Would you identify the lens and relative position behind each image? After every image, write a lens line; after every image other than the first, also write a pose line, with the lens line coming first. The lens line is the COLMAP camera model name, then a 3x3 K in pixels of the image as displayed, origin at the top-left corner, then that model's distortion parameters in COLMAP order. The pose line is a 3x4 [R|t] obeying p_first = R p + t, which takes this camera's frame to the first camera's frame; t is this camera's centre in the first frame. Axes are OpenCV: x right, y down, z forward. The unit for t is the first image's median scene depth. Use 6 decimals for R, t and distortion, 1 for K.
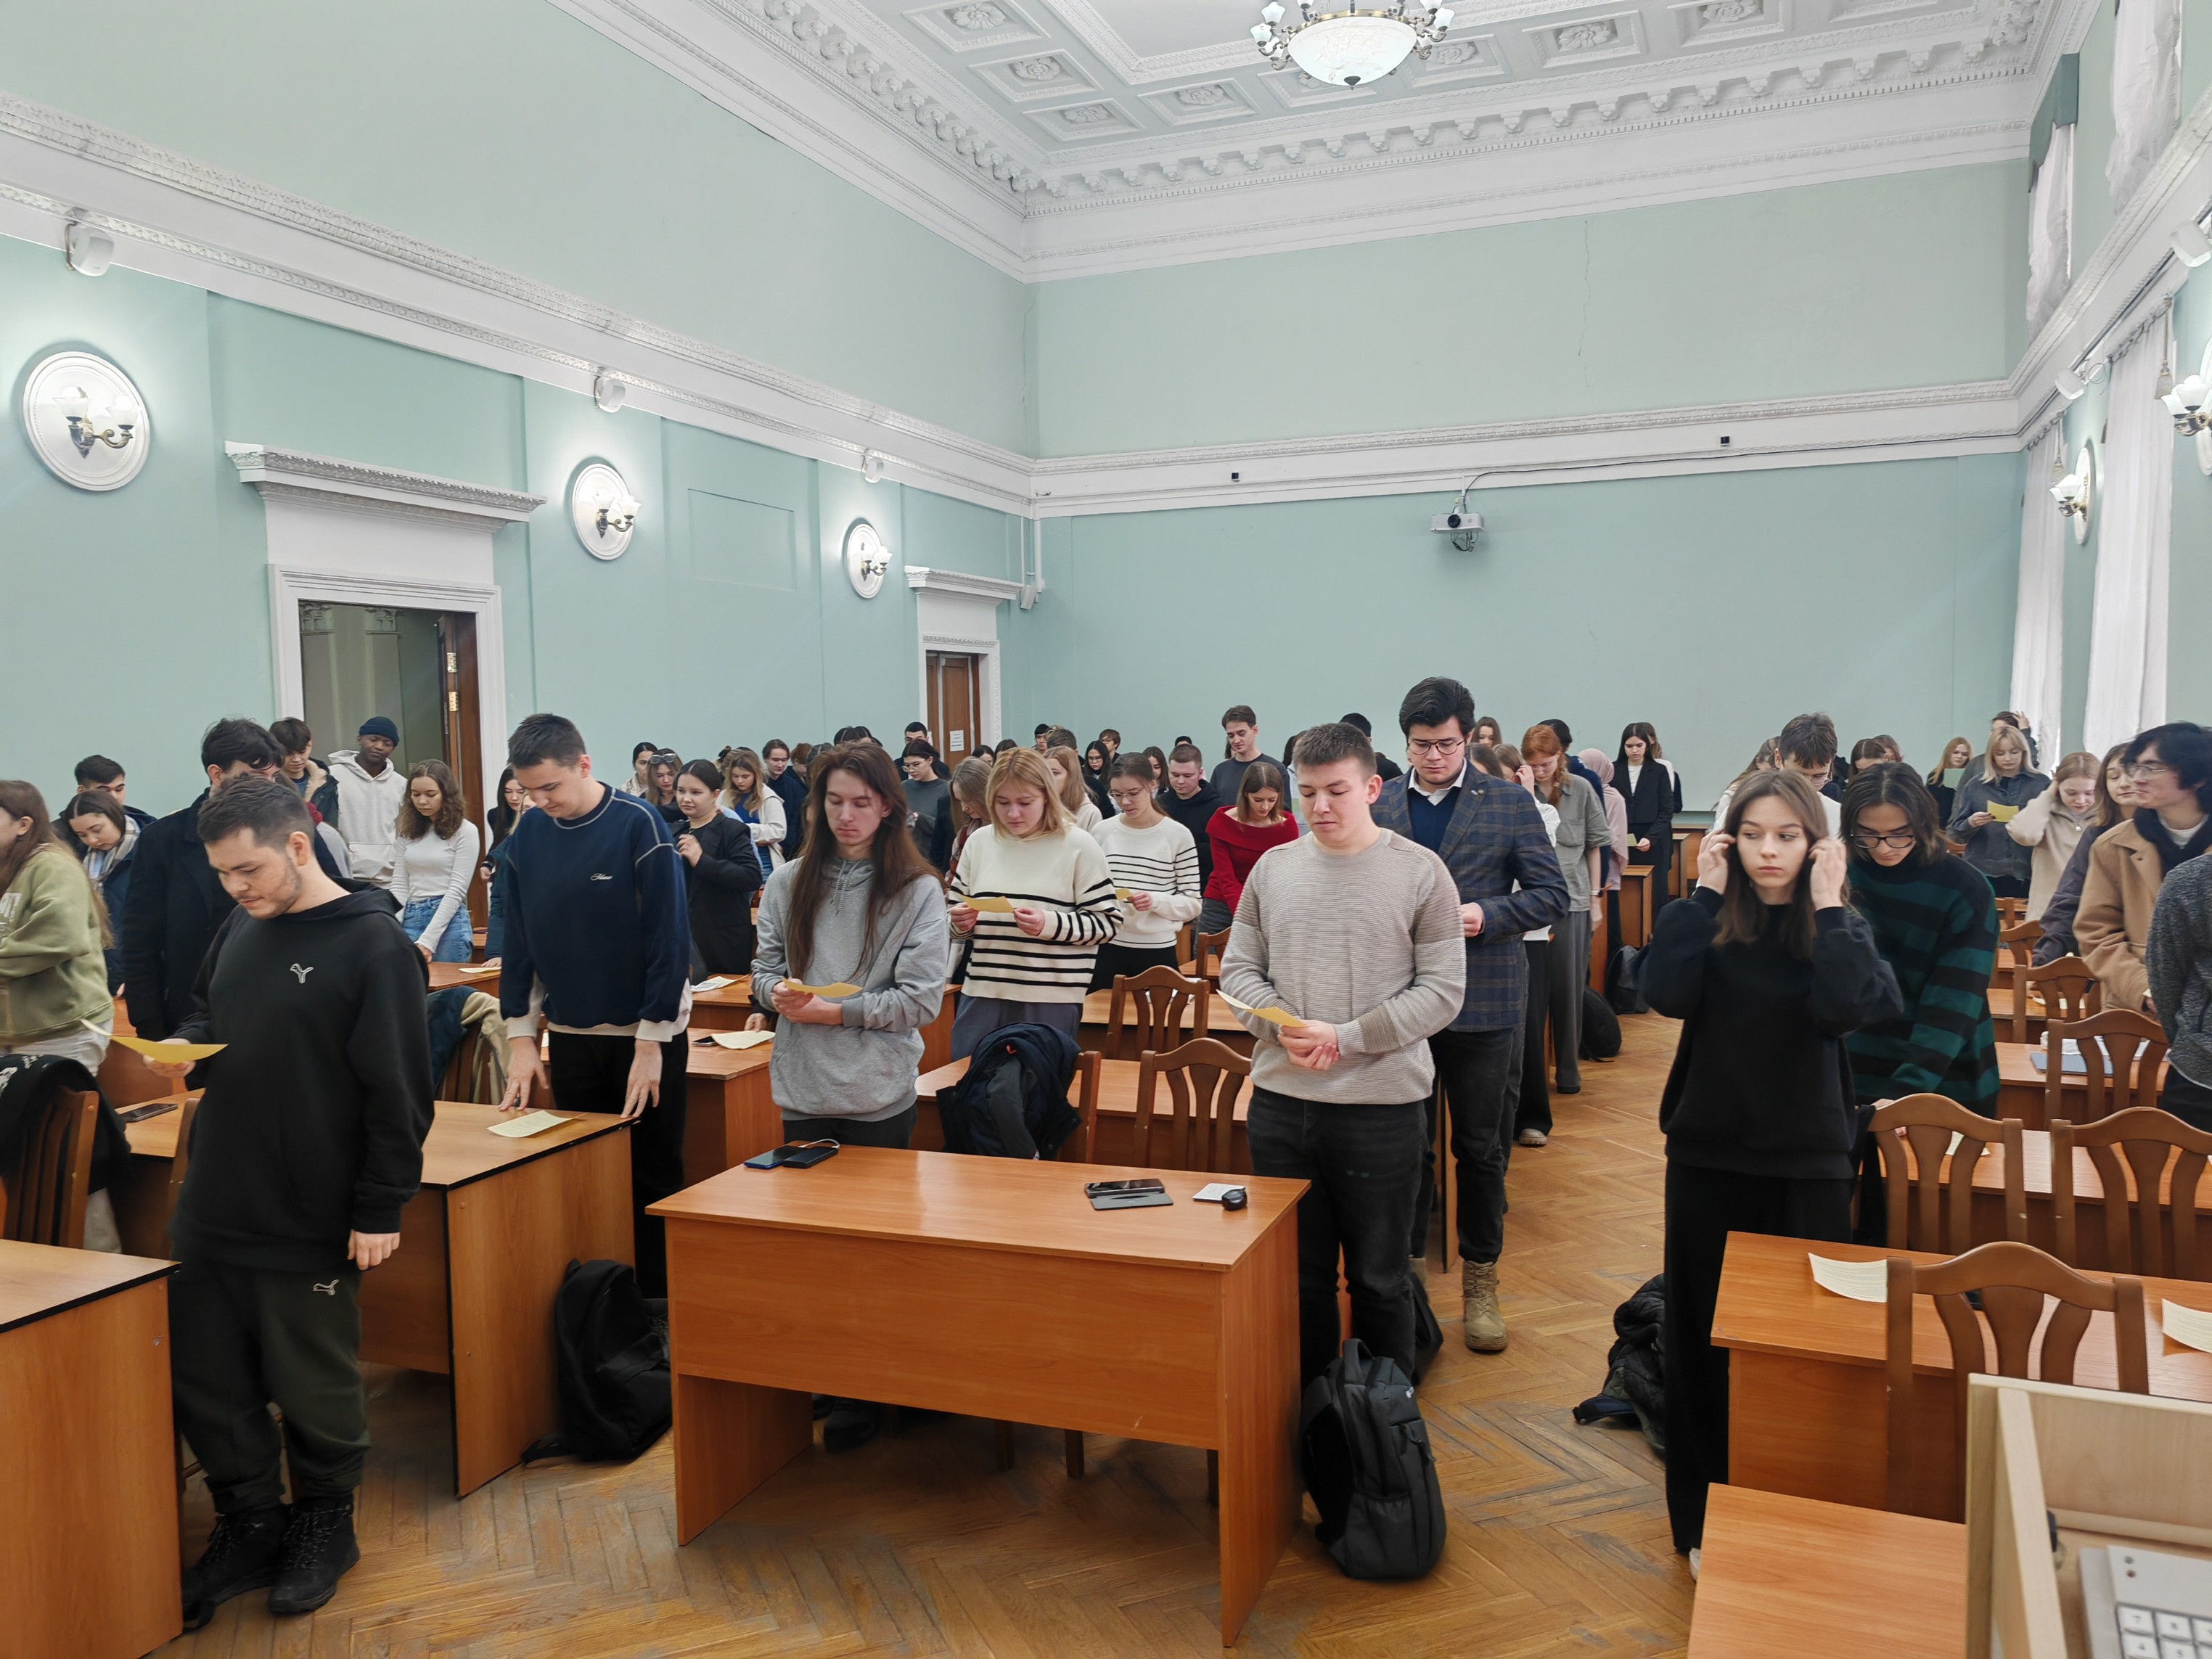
lens RADIAL K [[1676.6, 0, 1118.1], [0, 1676.6, 832.8], [0, 0, 1]] dist [0.029069, -0.020410]
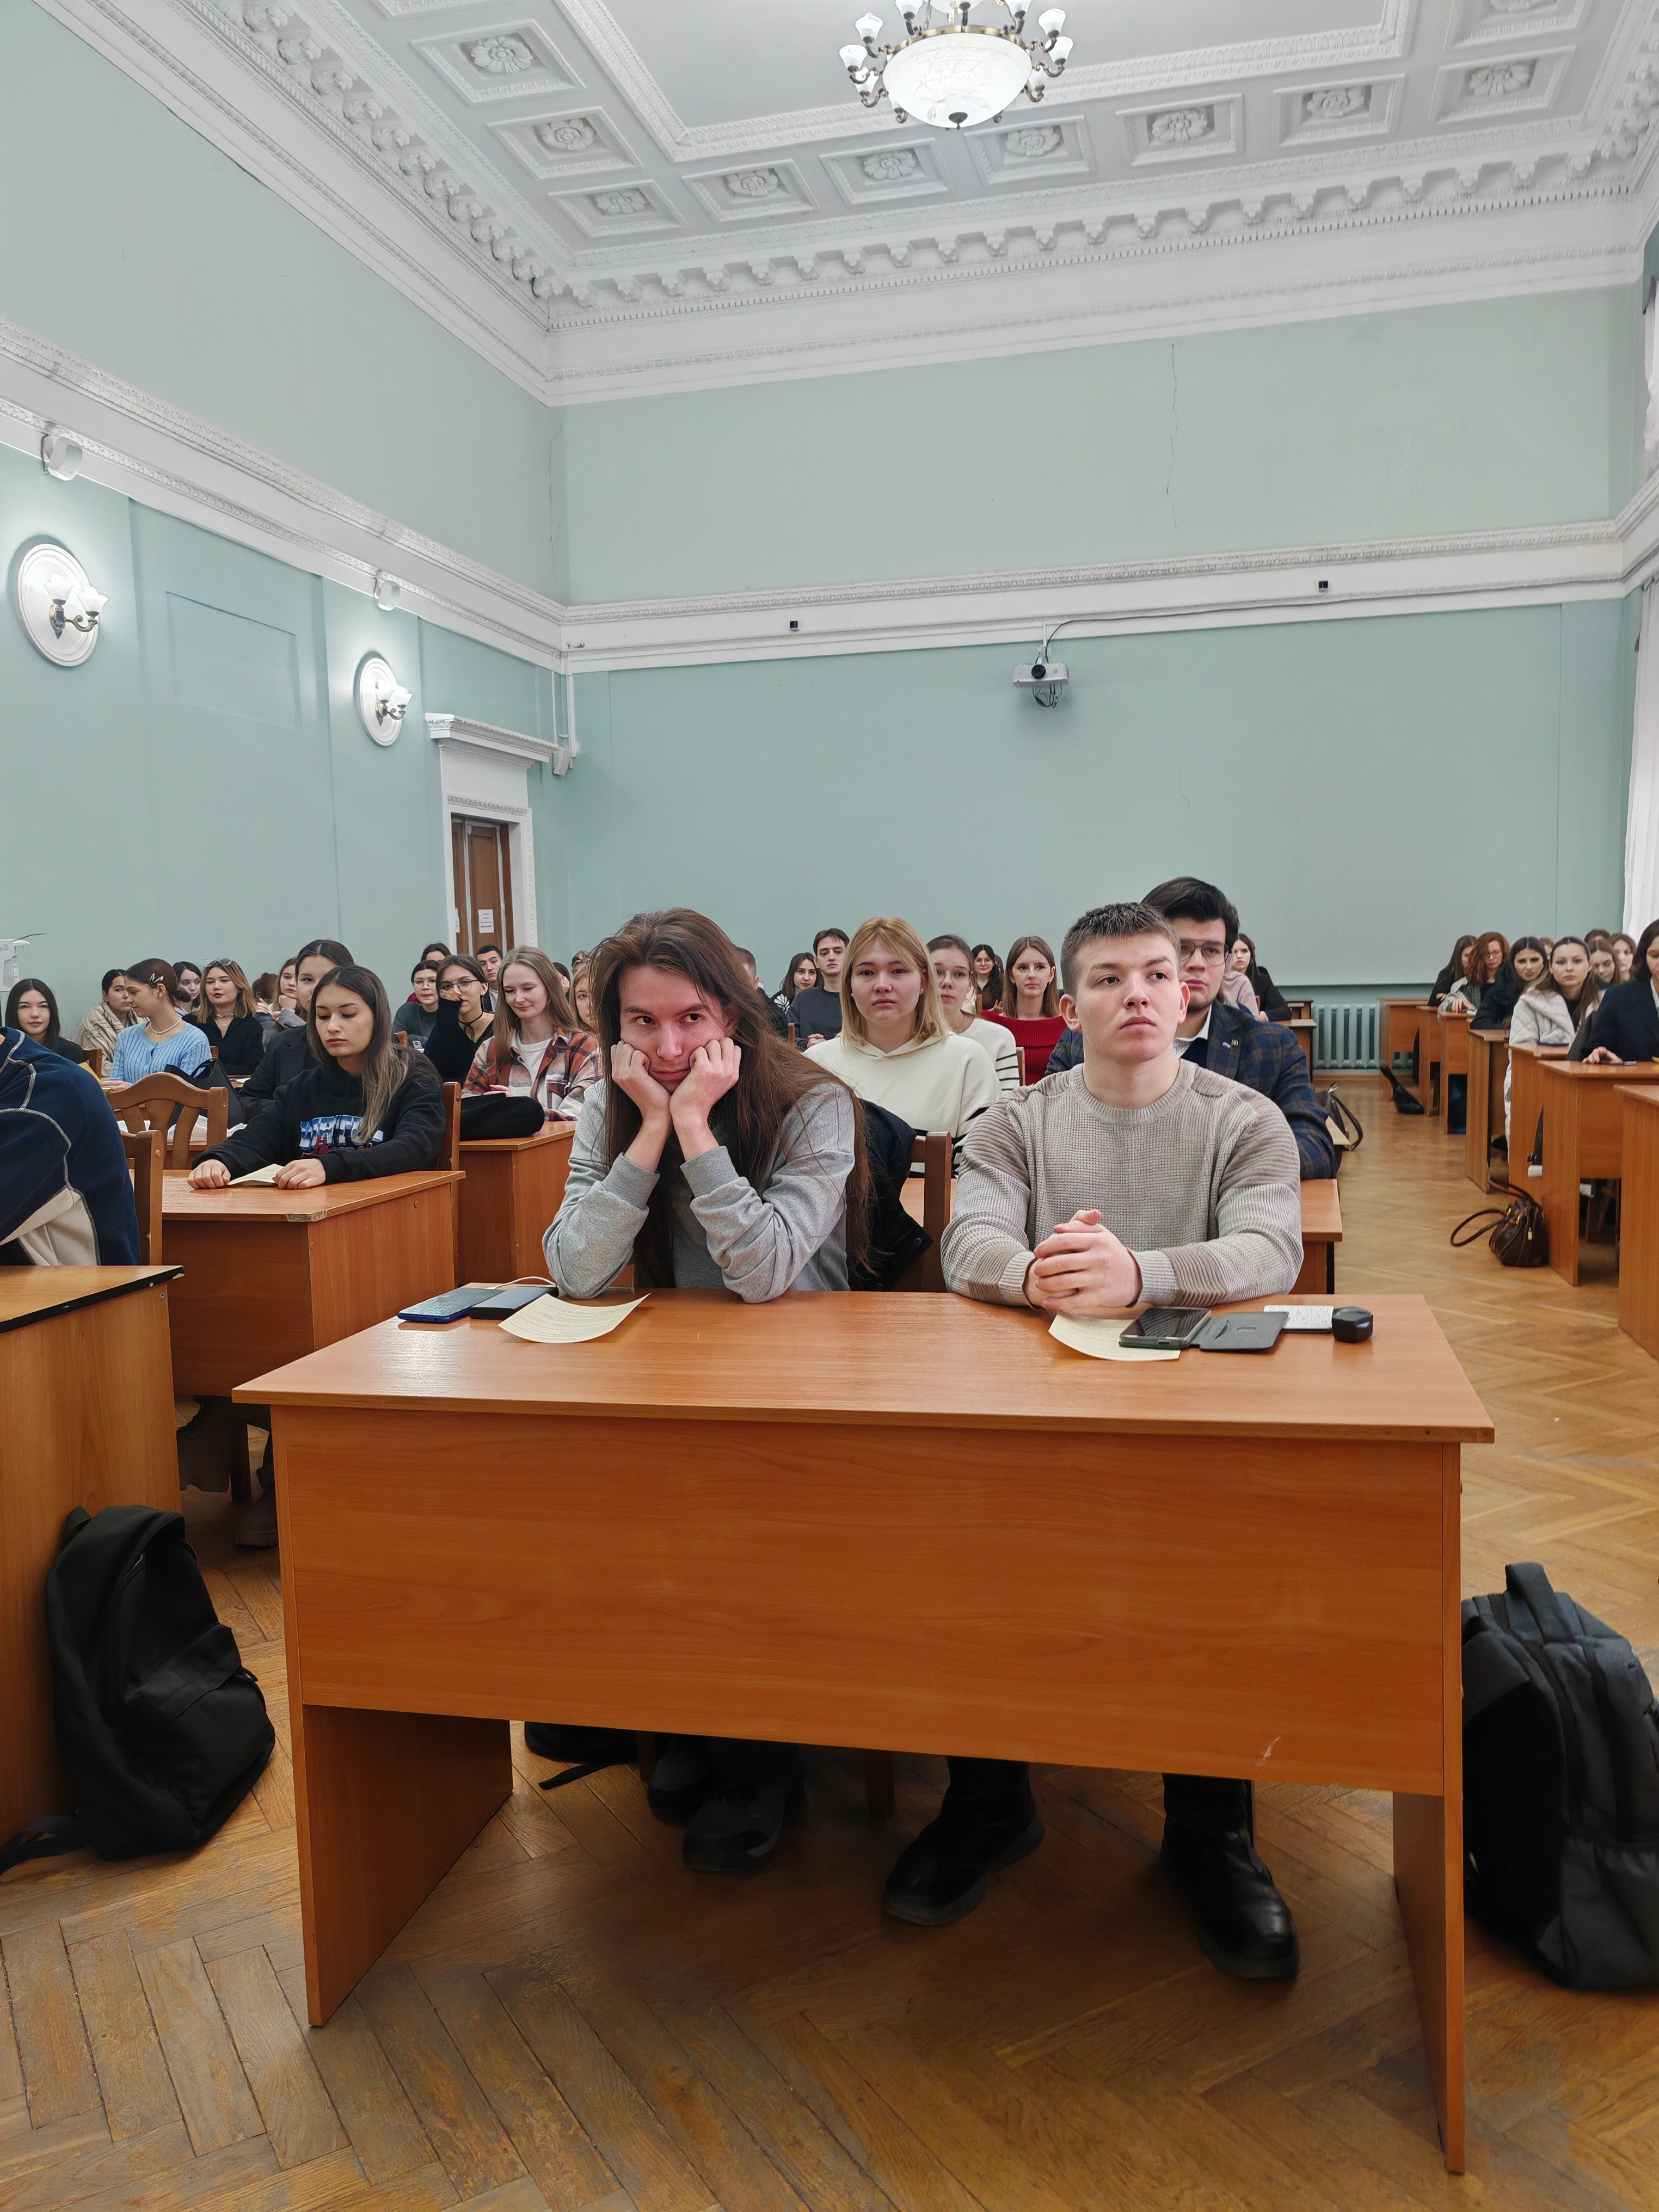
lens RADIAL K [[1676.6, 0, 841.0], [0, 1676.6, 1107.6], [0, 0, 1]] dist [0.029069, -0.020410]
pose [[0.990395, -0.022793, 0.136373, -0.039341], [0.019866, 0.999543, 0.022789, 0.030623], [-0.136830, -0.019861, 0.990395, 0.111543]]
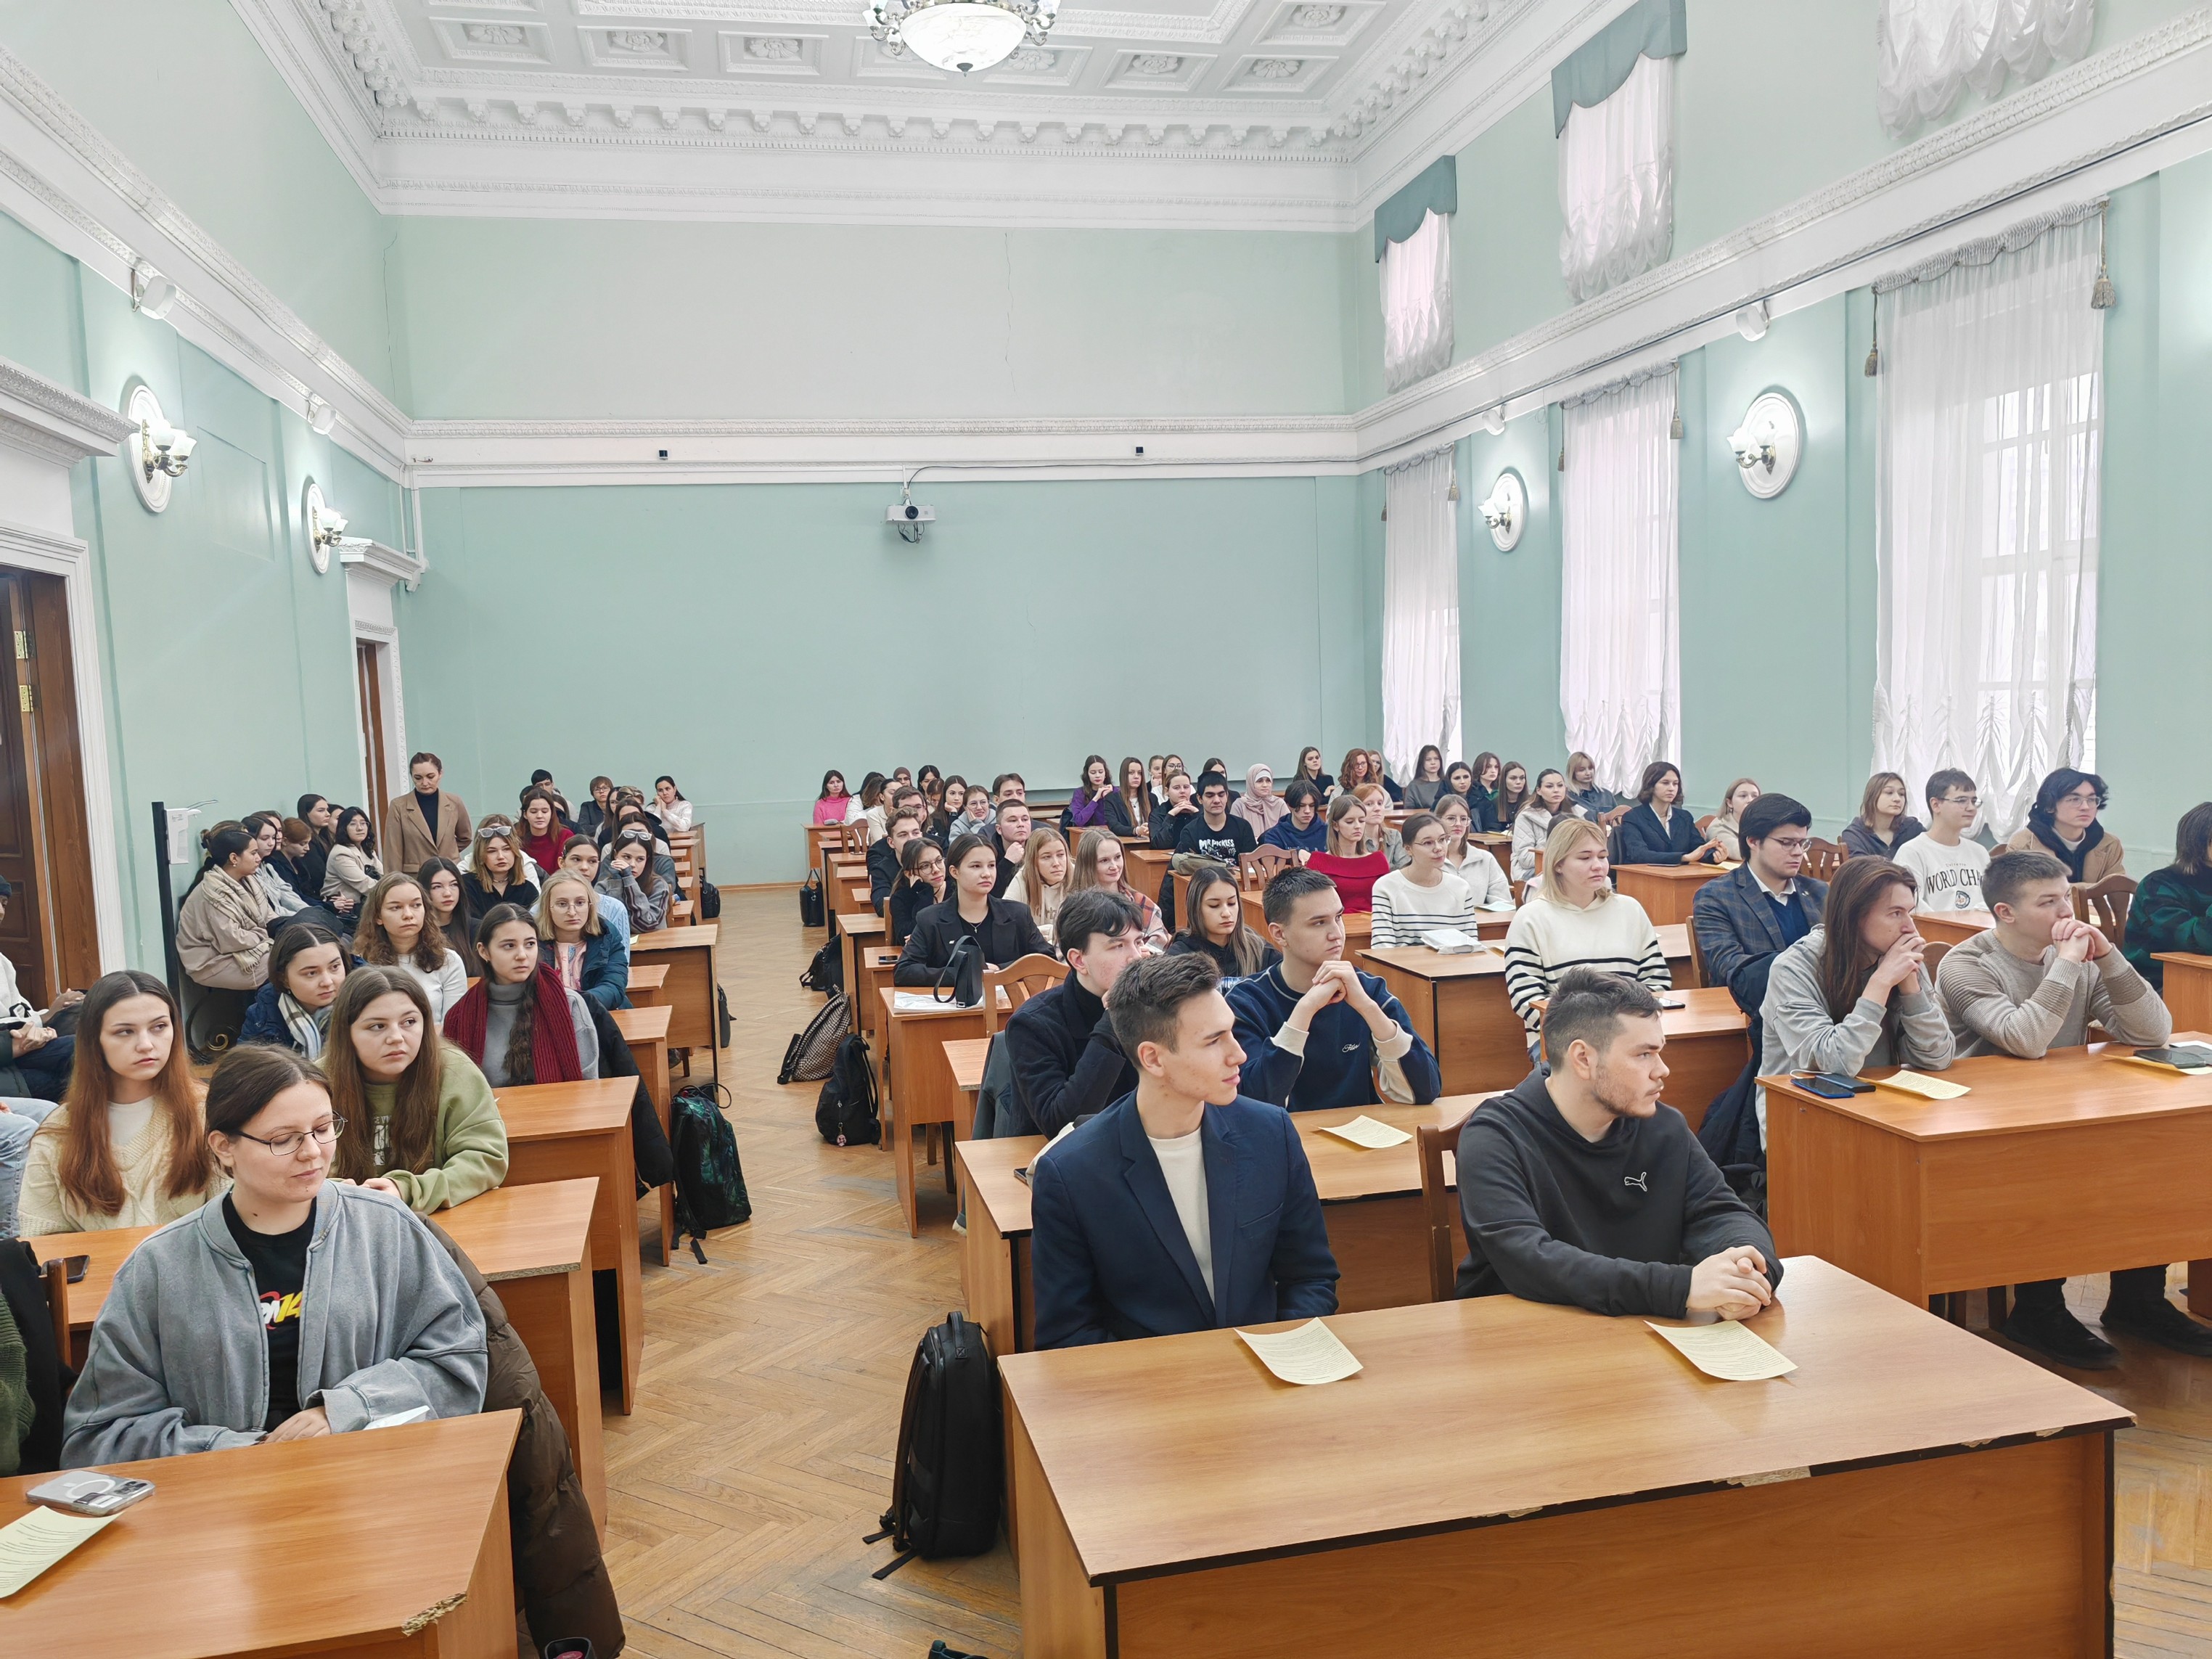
lens RADIAL K [[1676.6, 0, 1108.0], [0, 1676.6, 825.4], [0, 0, 1]] dist [0.029069, -0.020410]
pose [[0.830379, -0.061202, 0.553827, -0.295047], [0.065107, 0.997798, 0.012646, -0.001844], [-0.553382, 0.025557, 0.832536, 0.101200]]
